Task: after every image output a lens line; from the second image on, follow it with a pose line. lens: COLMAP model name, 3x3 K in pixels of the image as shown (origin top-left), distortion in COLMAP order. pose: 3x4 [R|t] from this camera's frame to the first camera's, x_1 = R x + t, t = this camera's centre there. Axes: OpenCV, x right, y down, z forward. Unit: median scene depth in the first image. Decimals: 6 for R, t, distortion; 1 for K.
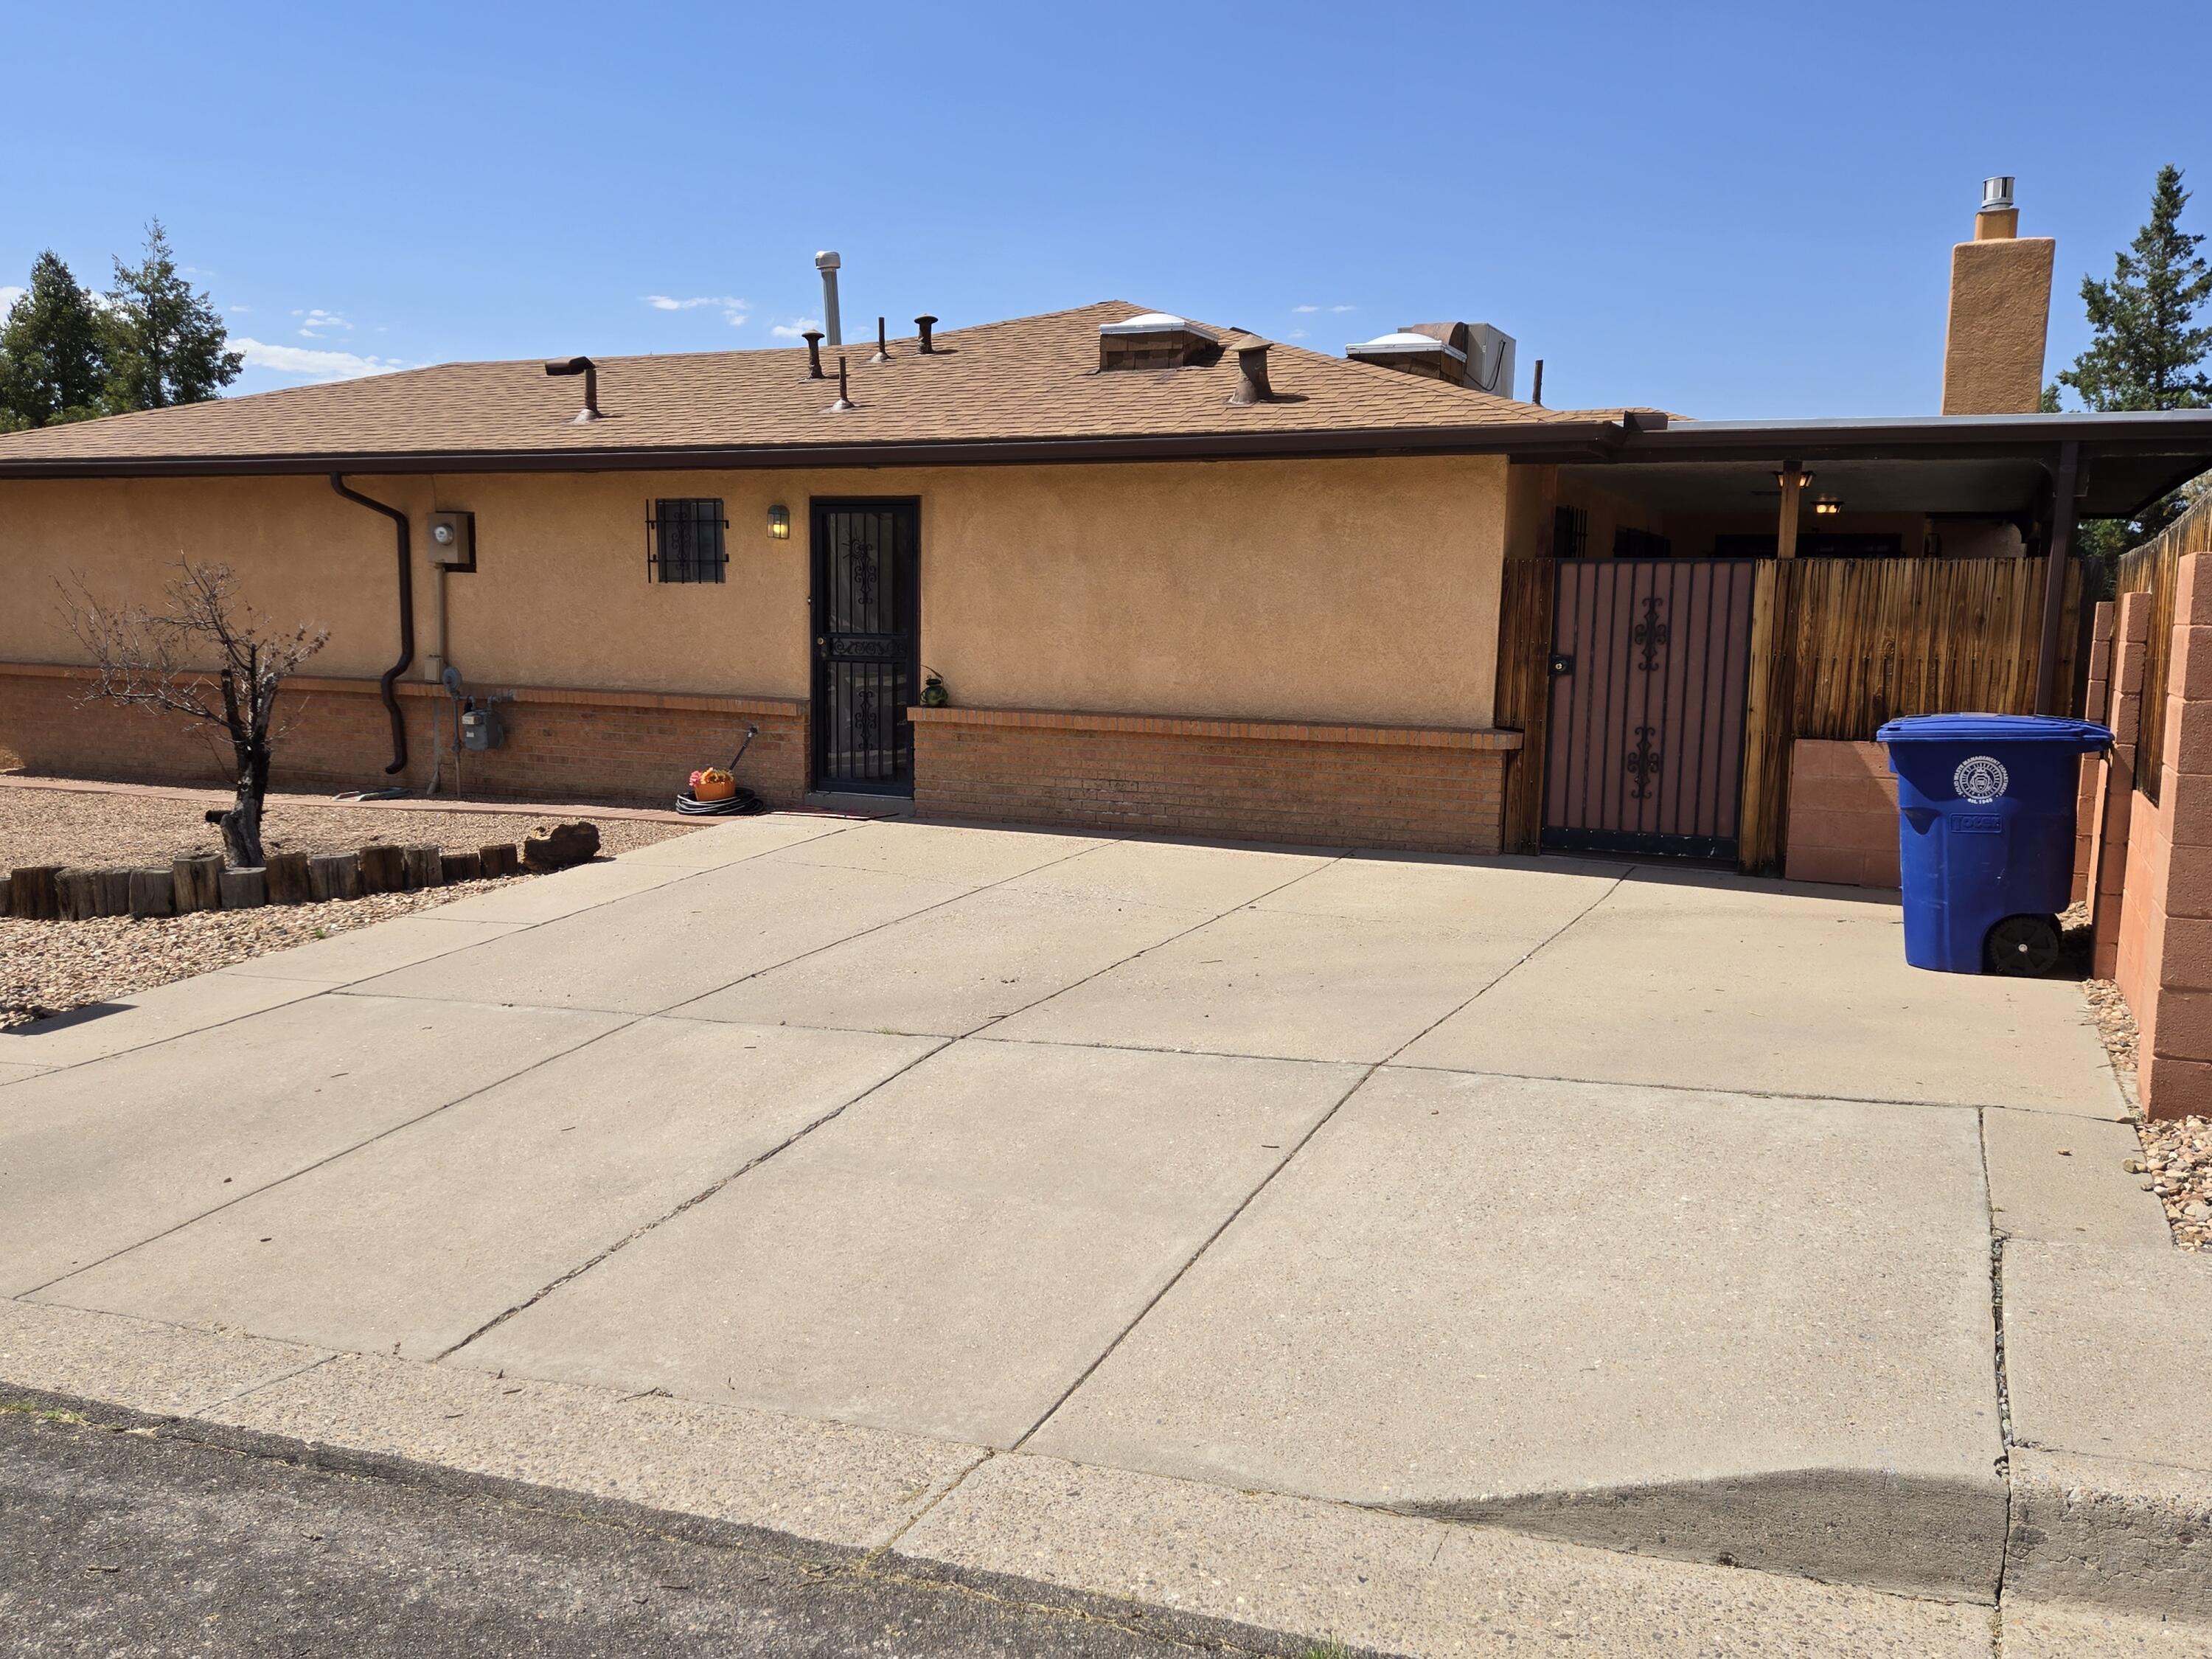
lens RADIAL K [[1743.1, 0, 1117.0], [0, 1743.1, 868.6], [0, 0, 1]] dist [0.020758, -0.012715]
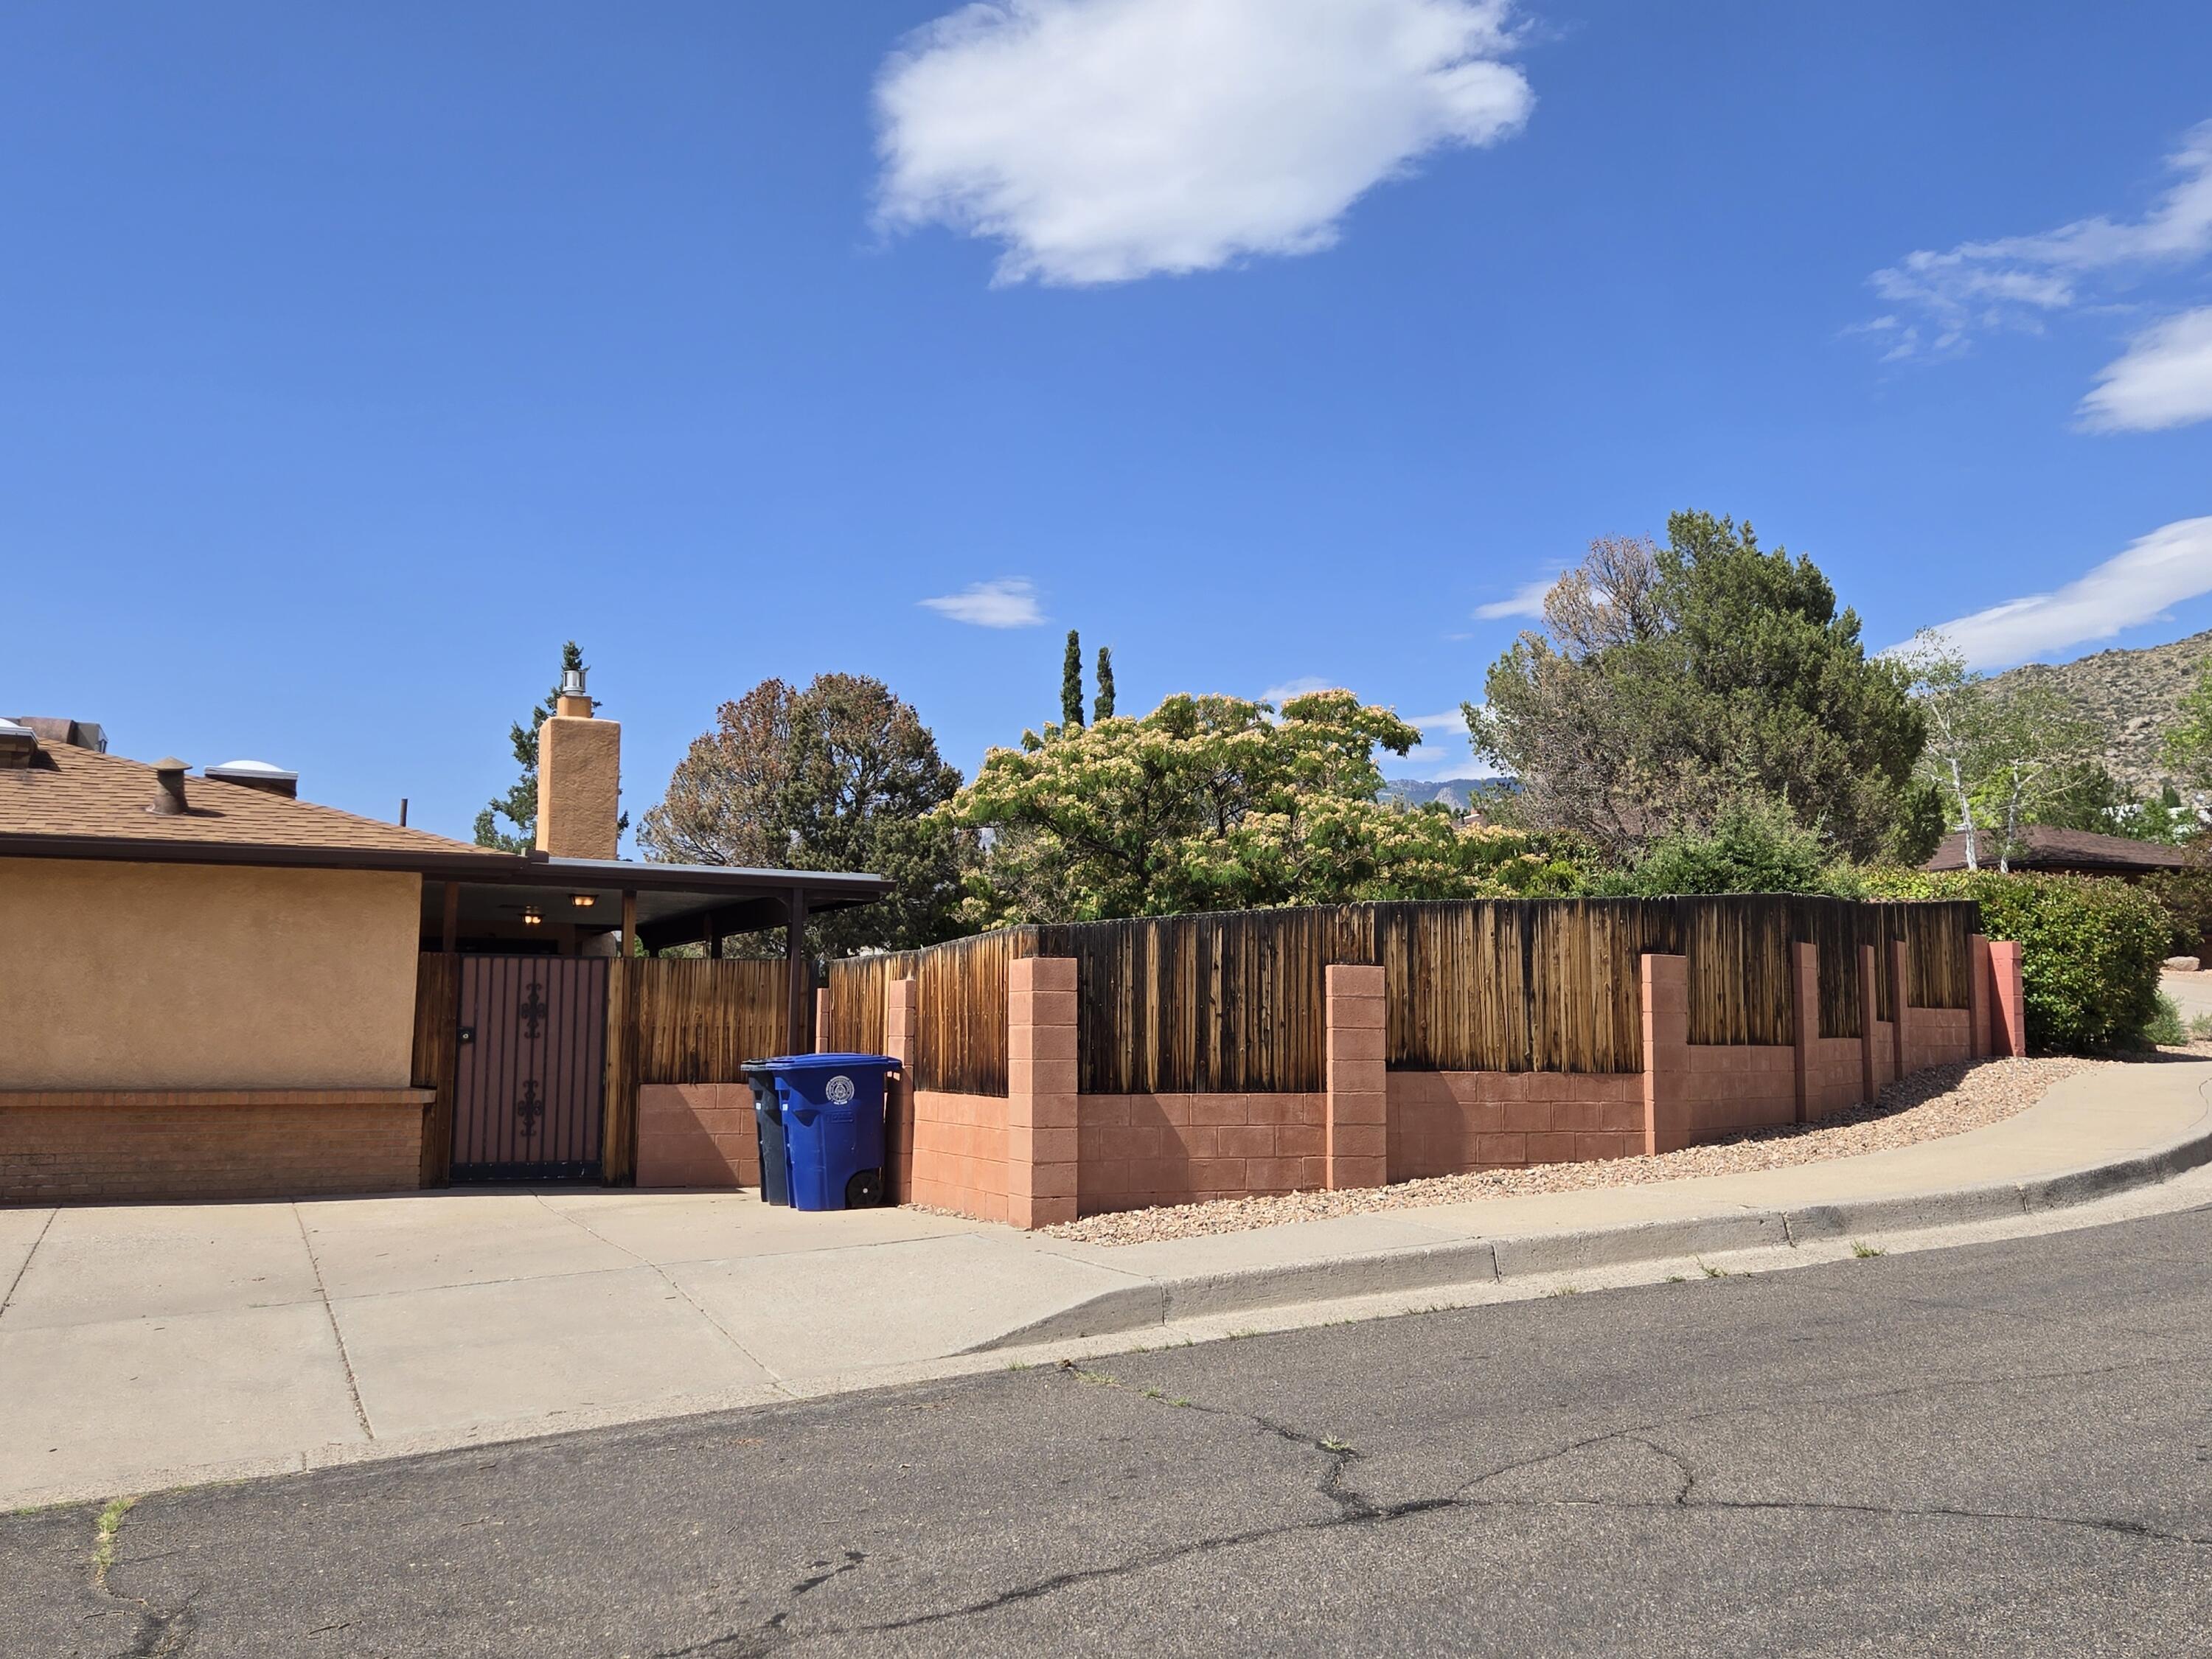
lens RADIAL K [[1792.4, 0, 1081.1], [0, 1792.4, 836.5], [0, 0, 1]] dist [0.074296, -0.066734]
pose [[0.676410, 0.070145, 0.733178, -0.424195], [0.108825, 0.975010, -0.193682, 0.047860], [-0.728442, 0.210796, 0.651873, -0.229377]]
